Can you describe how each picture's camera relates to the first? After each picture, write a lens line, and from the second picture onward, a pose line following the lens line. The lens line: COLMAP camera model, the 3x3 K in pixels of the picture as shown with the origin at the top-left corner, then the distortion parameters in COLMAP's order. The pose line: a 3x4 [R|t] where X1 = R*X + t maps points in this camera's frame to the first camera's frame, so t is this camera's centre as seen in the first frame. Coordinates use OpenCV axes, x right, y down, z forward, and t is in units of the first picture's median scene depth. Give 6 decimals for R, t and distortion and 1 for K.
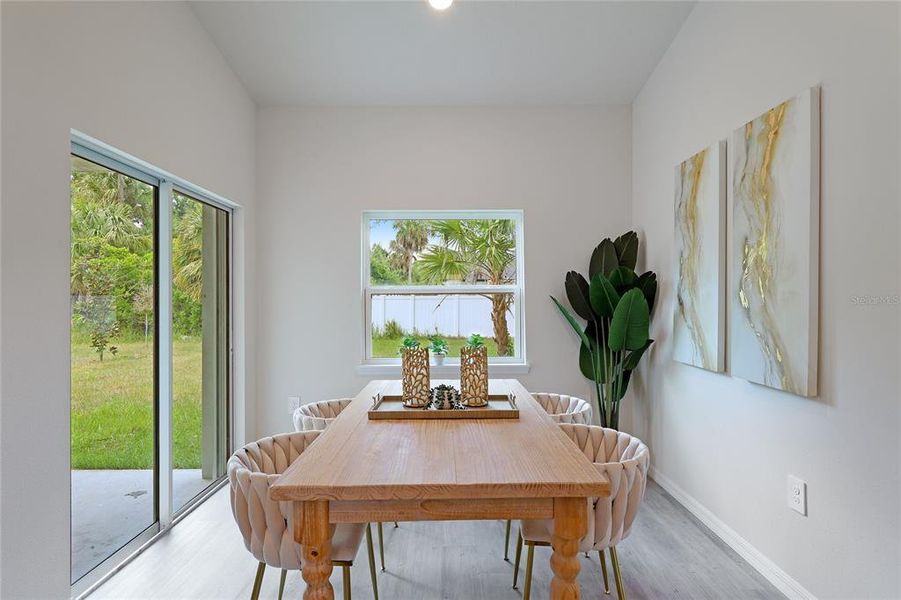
lens RADIAL K [[432.8, 0, 455.9], [0, 432.8, 300.3], [0, 0, 1]] dist [-0.011027, 0.000208]
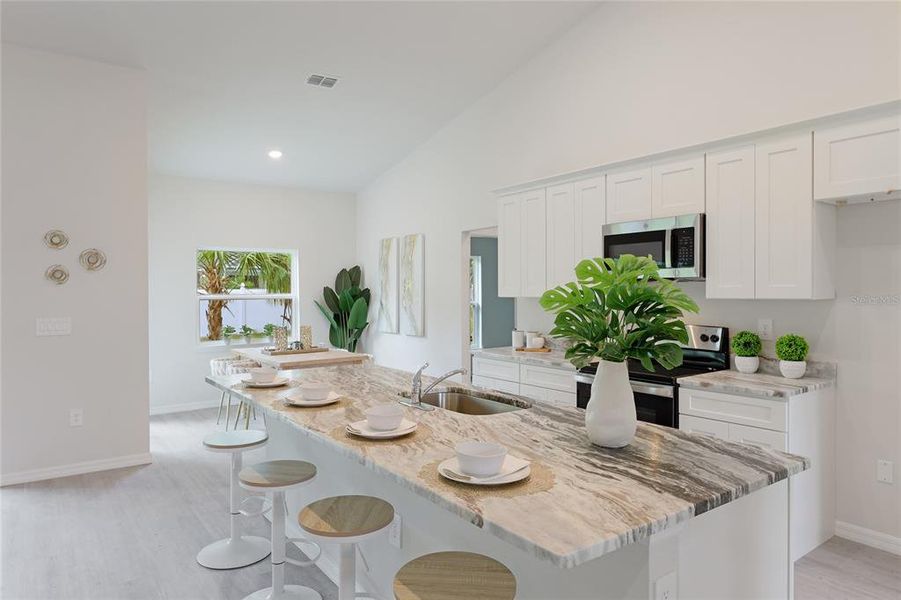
lens RADIAL K [[564.5, 0, 445.5], [0, 564.5, 305.1], [0, 0, 1]] dist [0.007745, 0.004158]
pose [[0.817187, -0.014066, 0.576201, -0.947533], [-0.000418, 0.999687, 0.024997, -0.067813], [-0.576373, -0.020669, 0.816925, -1.673445]]
